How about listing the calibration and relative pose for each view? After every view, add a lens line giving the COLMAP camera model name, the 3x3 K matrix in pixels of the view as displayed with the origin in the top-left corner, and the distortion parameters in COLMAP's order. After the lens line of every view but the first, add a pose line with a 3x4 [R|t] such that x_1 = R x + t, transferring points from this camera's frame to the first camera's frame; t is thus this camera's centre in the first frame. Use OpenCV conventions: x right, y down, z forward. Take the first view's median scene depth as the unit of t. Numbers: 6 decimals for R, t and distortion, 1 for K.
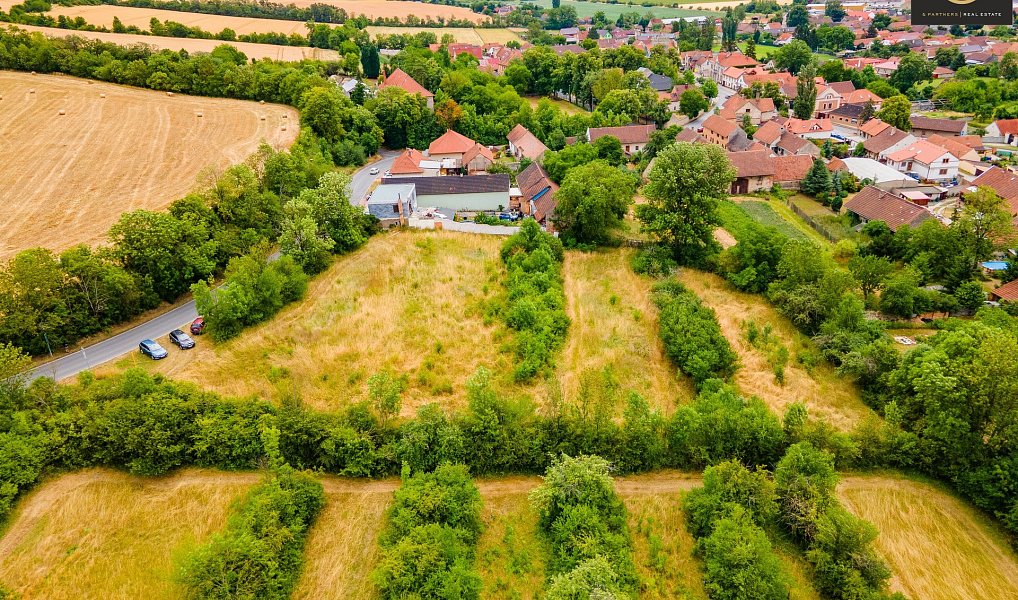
lens RADIAL K [[744.0, 0, 504.3], [0, 744.0, 295.0], [0, 0, 1]] dist [0.033563, 0.044832]
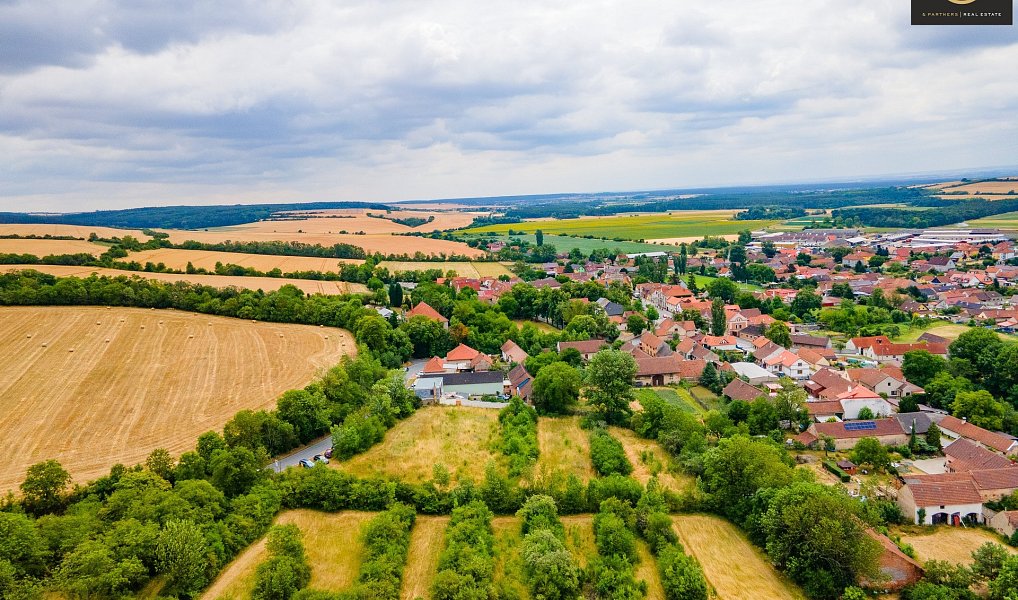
lens RADIAL K [[744.0, 0, 504.3], [0, 744.0, 295.0], [0, 0, 1]] dist [0.033563, 0.044832]
pose [[0.999902, -0.005600, 0.012813, -0.007170], [0.008979, 0.959550, -0.281396, 0.087461], [-0.010719, 0.281483, 0.959506, -0.382611]]
